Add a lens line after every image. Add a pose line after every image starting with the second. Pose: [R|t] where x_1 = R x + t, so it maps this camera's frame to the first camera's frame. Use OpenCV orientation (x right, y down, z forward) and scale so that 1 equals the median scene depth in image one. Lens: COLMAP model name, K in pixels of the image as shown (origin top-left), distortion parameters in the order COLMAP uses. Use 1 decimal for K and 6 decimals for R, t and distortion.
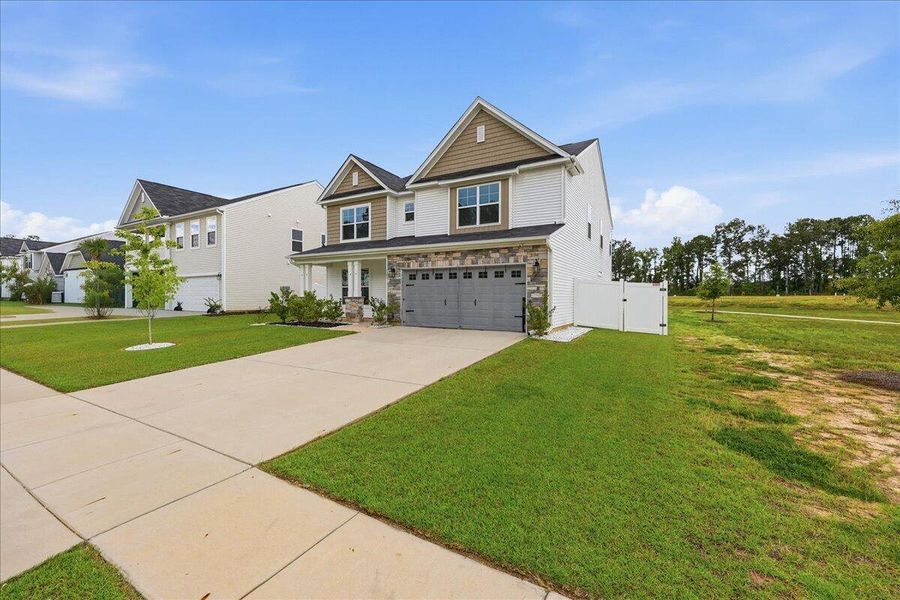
lens RADIAL K [[362.5, 0, 454.1], [0, 362.5, 301.6], [0, 0, 1]] dist [-0.003160, -0.000836]
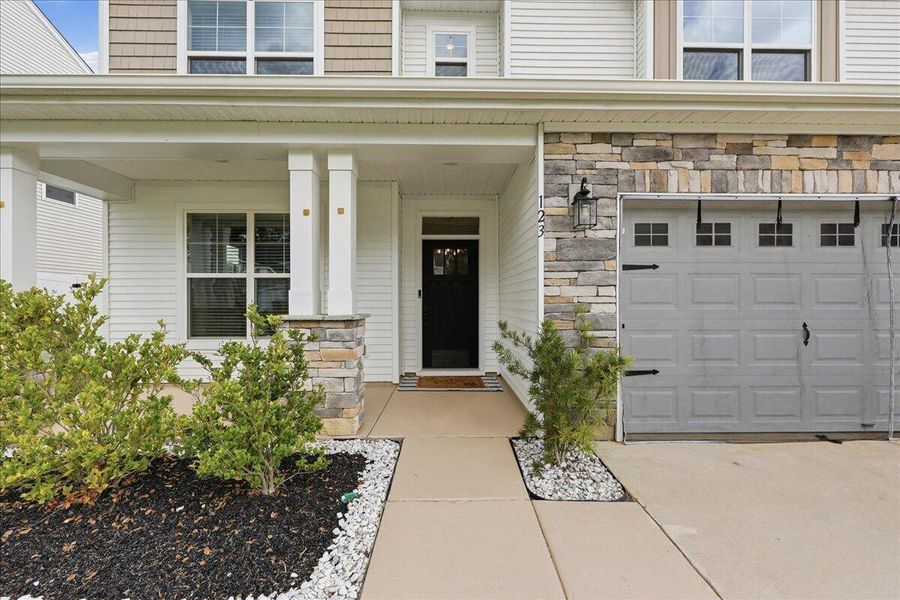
lens RADIAL K [[362.5, 0, 447.8], [0, 362.5, 300.2], [0, 0, 1]] dist [-0.003160, -0.000836]
pose [[0.864931, -0.002532, 0.501884, -0.333949], [0.008602, 0.999915, -0.009780, -0.020546], [-0.501816, 0.012776, 0.864880, 0.799559]]
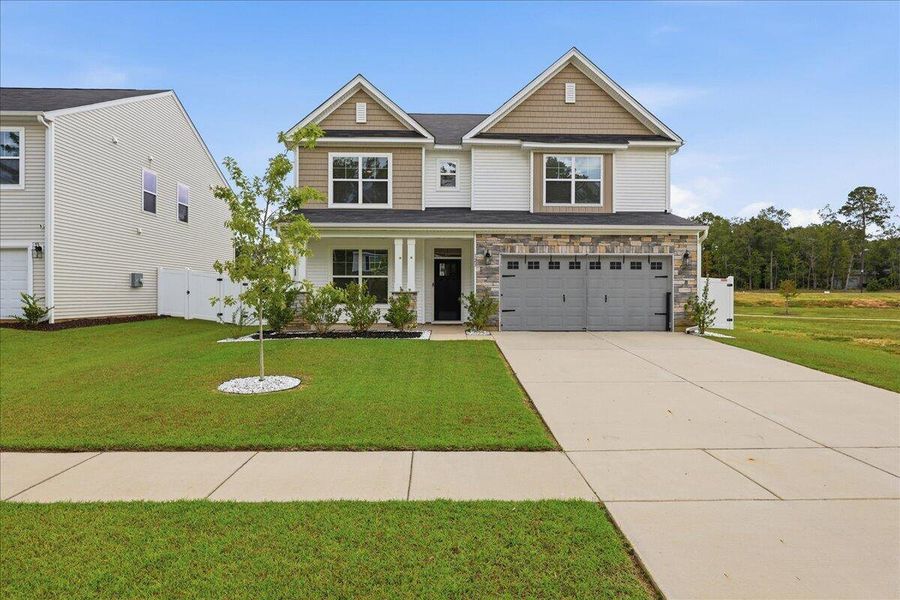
lens RADIAL K [[499.7, 0, 452.8], [0, 499.7, 297.9], [0, 0, 1]] dist [0.000065, 0.002615]
pose [[0.859835, -0.003412, 0.510560, -0.700308], [0.006951, 0.999963, -0.005023, 0.003698], [-0.510524, 0.007868, 0.859827, 0.162390]]
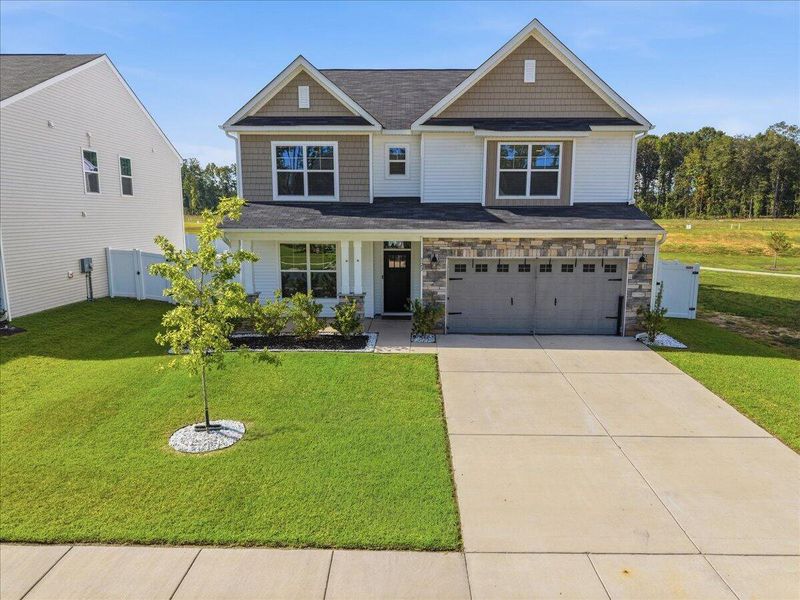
lens RADIAL K [[532.1, 0, 397.8], [0, 532.1, 300.1], [0, 0, 1]] dist [0.036219, -0.034848]
pose [[0.881513, -0.076341, 0.465948, -0.687390], [0.007479, 0.988976, 0.147885, -0.153589], [-0.472101, -0.126878, 0.872366, 0.100418]]
